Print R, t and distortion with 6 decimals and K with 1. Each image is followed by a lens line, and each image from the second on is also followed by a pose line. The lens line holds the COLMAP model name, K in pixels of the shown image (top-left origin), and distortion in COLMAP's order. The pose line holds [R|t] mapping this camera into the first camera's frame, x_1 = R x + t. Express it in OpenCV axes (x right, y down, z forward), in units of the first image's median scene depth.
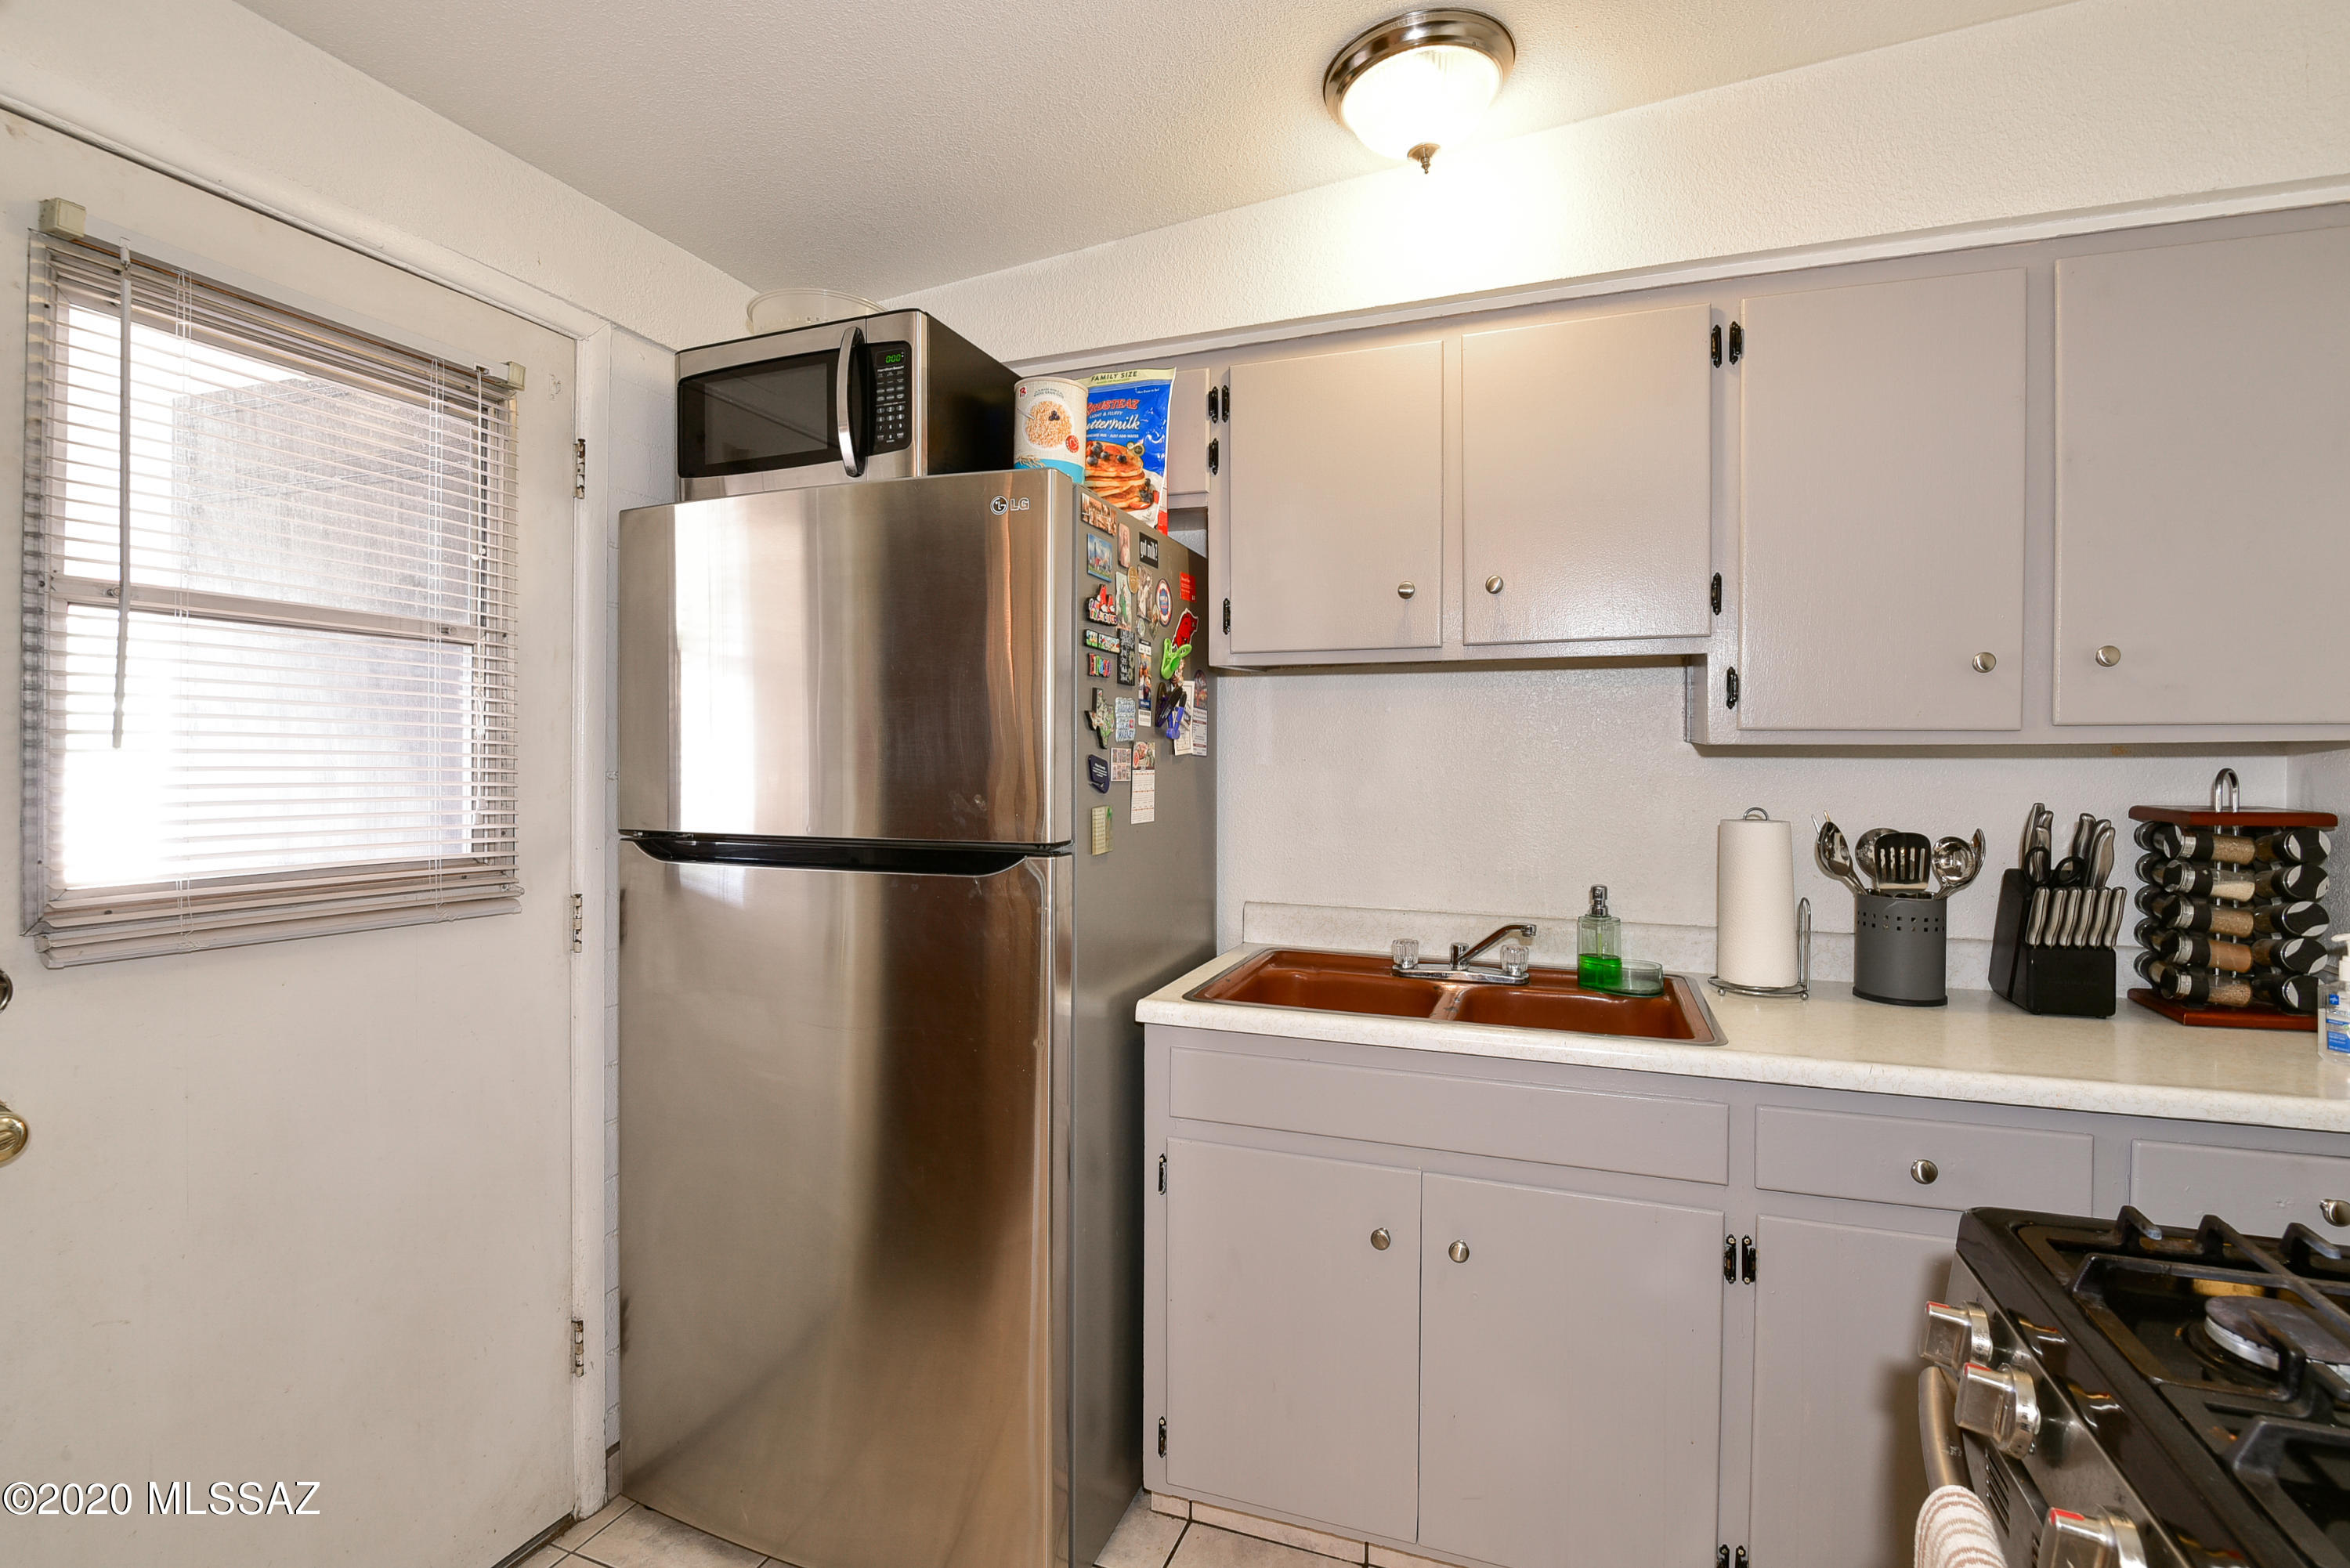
lens RADIAL K [[1062.4, 0, 1231.0], [0, 1062.4, 787.5], [0, 0, 1]] dist [0.001104, -0.016900]
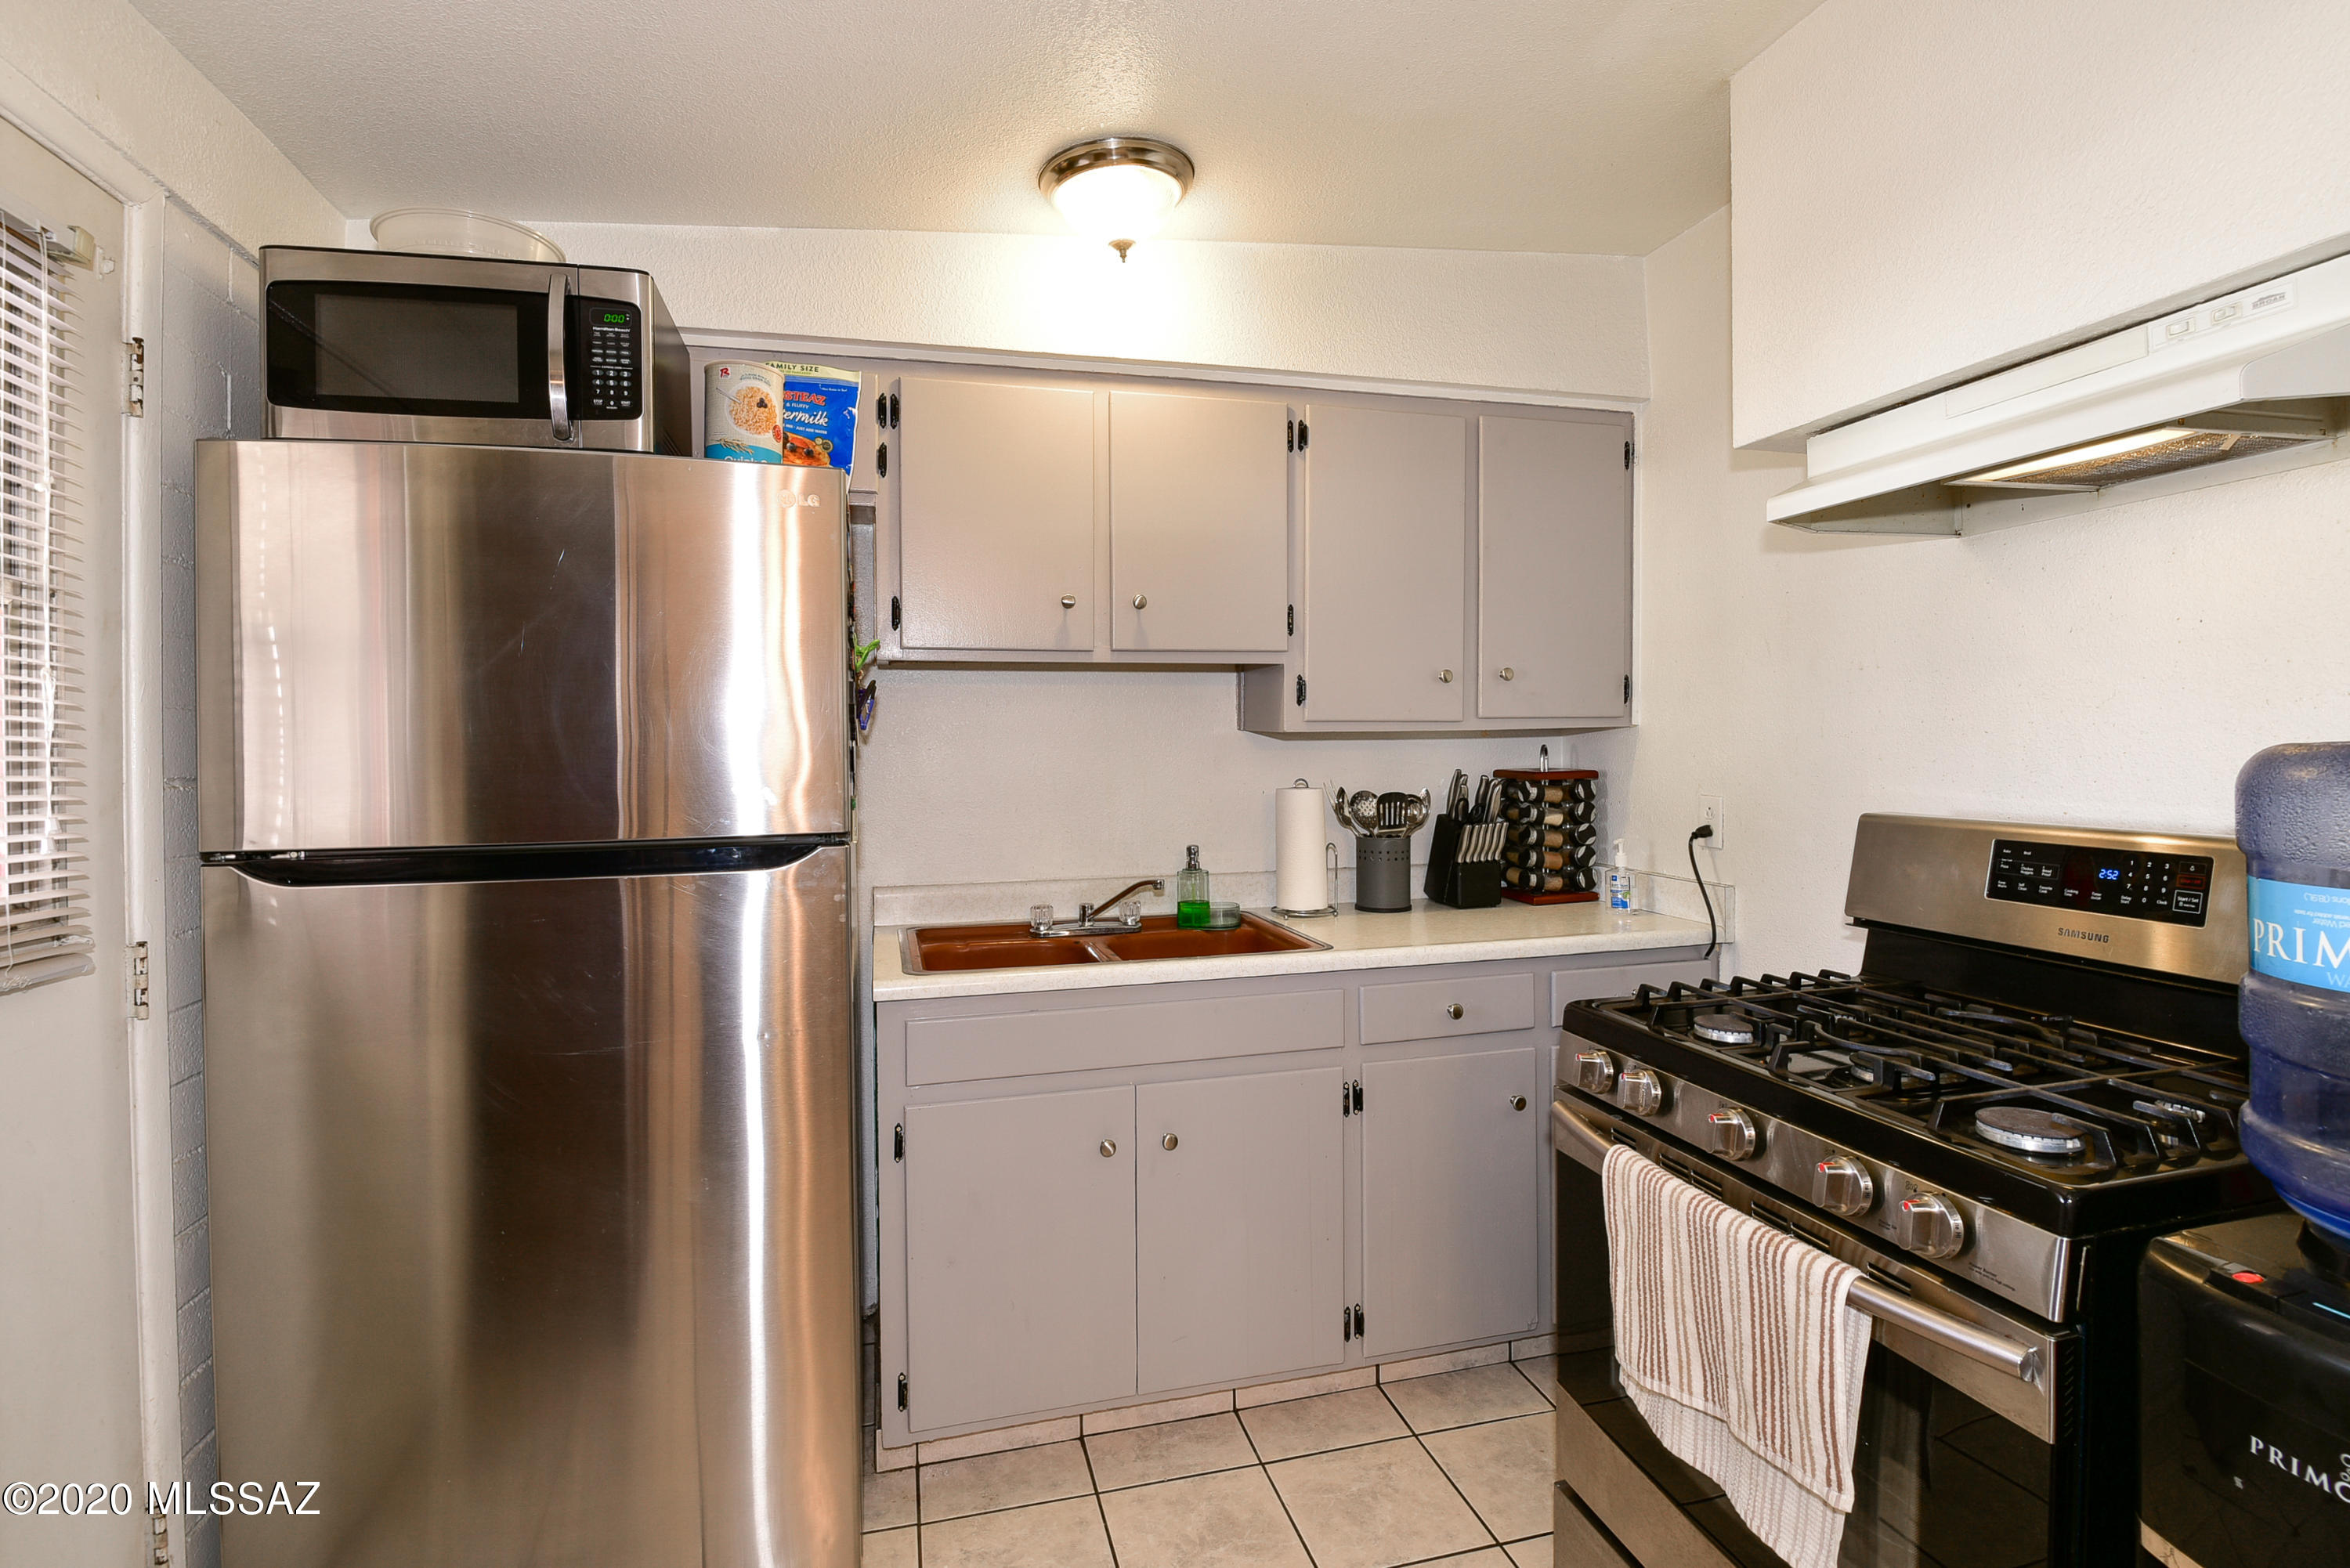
lens RADIAL K [[1081.4, 0, 1175.0], [0, 1081.4, 784.0], [0, 0, 1]] dist [0.000550, -0.012498]
pose [[0.821443, -0.034066, 0.569272, -0.446329], [0.030374, 0.999411, 0.015978, -0.001358], [-0.569481, 0.004166, 0.821994, -0.041570]]
